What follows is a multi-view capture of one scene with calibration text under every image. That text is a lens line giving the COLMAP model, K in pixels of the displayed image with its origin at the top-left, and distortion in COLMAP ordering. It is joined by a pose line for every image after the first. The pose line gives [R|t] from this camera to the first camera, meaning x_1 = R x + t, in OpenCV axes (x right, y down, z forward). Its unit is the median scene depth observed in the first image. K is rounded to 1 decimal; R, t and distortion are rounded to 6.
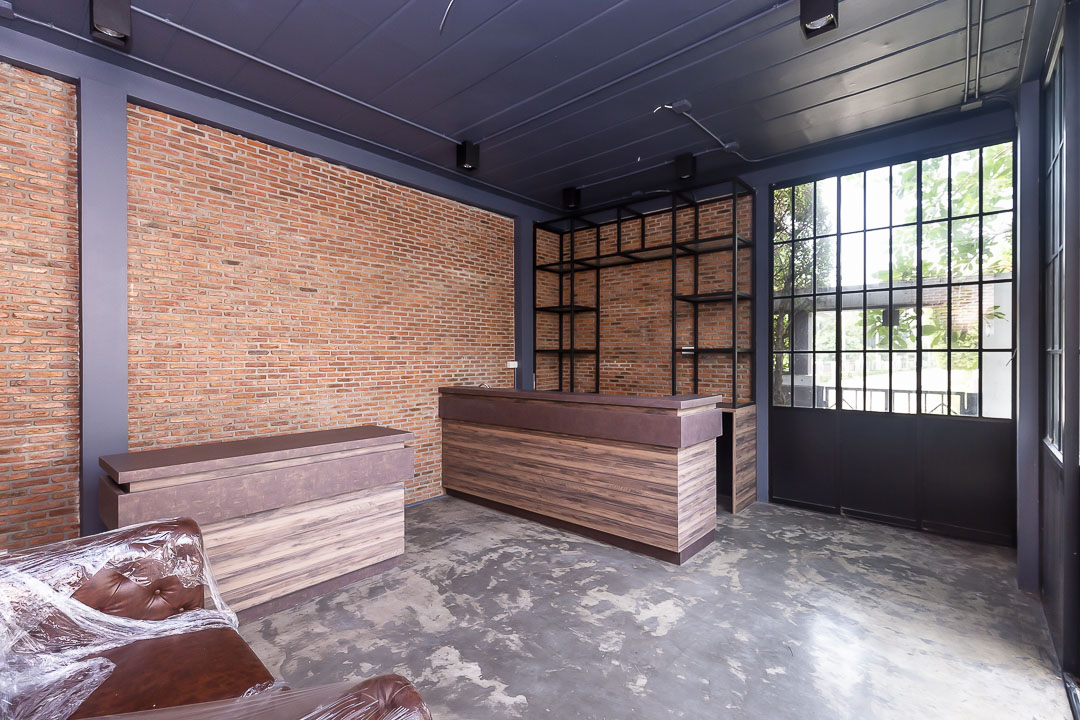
lens RADIAL K [[487.9, 0, 533.4], [0, 487.9, 358.6], [0, 0, 1]] dist [0.004493, -0.000172]
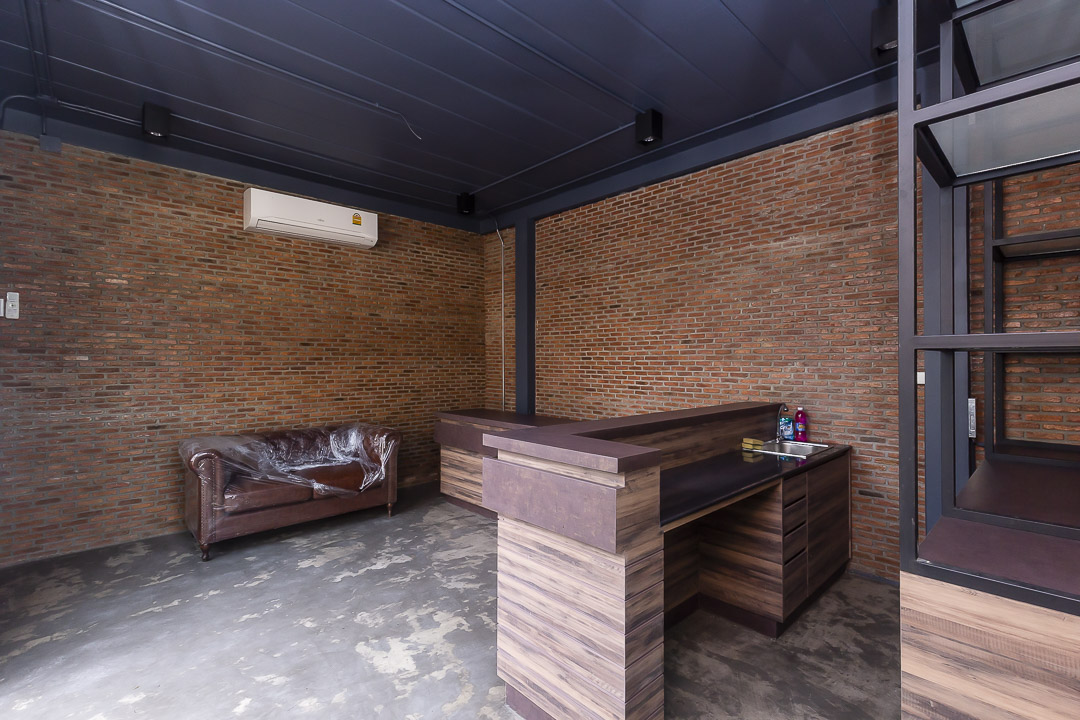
lens RADIAL K [[487.9, 0, 533.1], [0, 487.9, 359.7], [0, 0, 1]] dist [0.004493, -0.000172]
pose [[-0.094575, 0.002101, -0.995516, 1.019824], [-0.003325, 0.999992, 0.002426, -0.014216], [0.995512, 0.003539, -0.094567, 1.220987]]
